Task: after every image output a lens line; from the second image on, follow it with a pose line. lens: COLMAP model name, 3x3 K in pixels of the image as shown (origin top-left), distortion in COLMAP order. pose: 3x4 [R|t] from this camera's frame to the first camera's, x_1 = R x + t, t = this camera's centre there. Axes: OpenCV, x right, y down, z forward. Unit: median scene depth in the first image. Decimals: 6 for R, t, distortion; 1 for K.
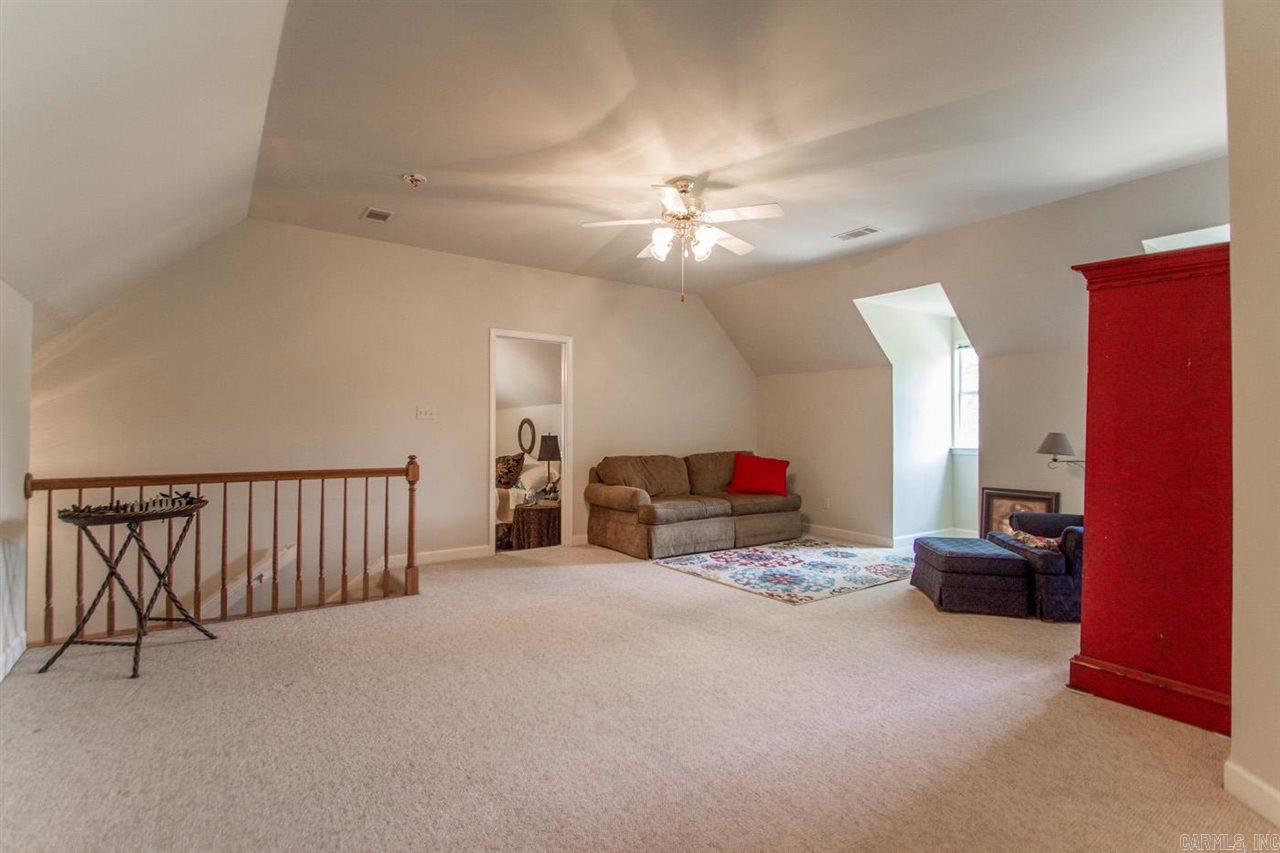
lens RADIAL K [[599.0, 0, 642.7], [0, 599.0, 429.3], [0, 0, 1]] dist [0.001490, -0.000368]
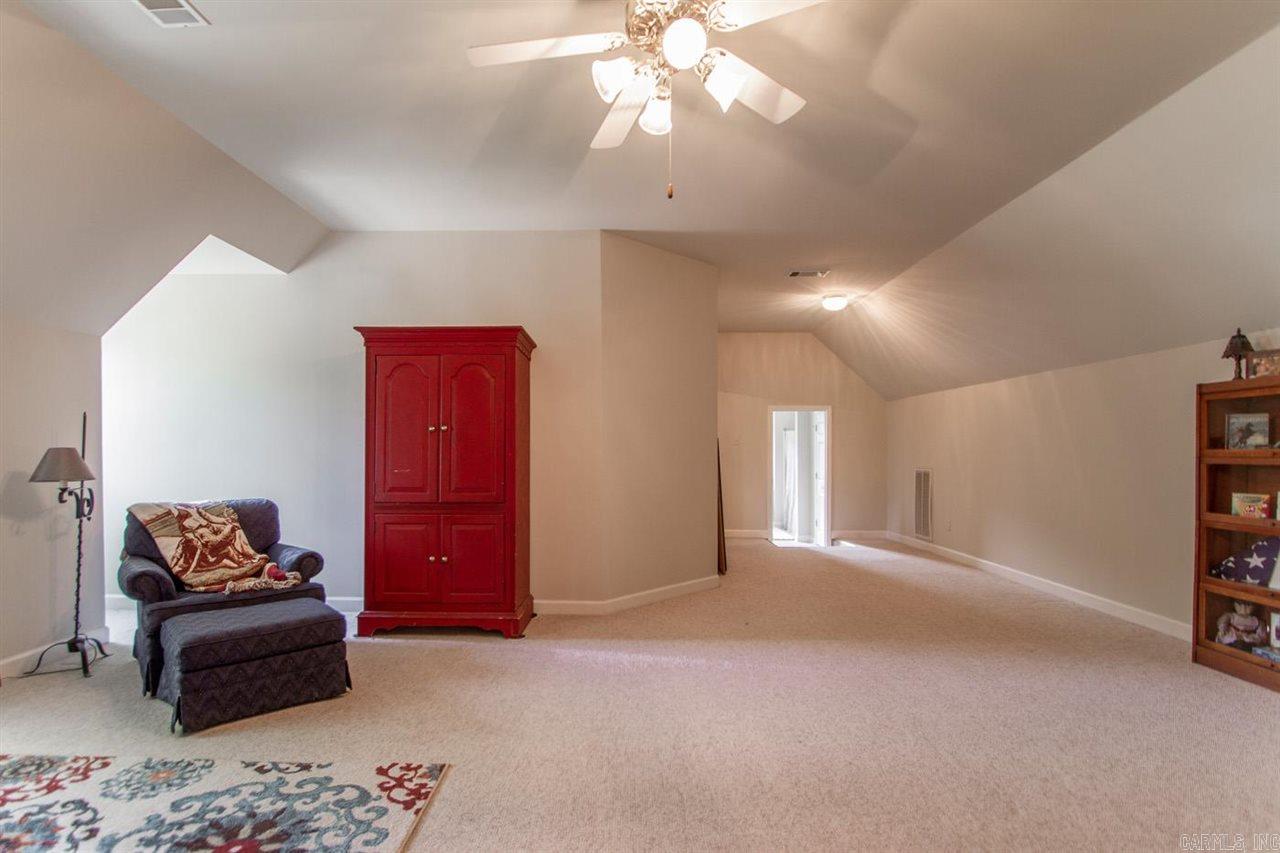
lens RADIAL K [[599.0, 0, 642.7], [0, 599.0, 429.3], [0, 0, 1]] dist [0.001490, -0.000368]
pose [[-0.783642, 0.010162, 0.621129, -0.242554], [-0.004118, 0.999759, -0.021551, 0.006733], [-0.621199, -0.019446, -0.783412, 1.485603]]
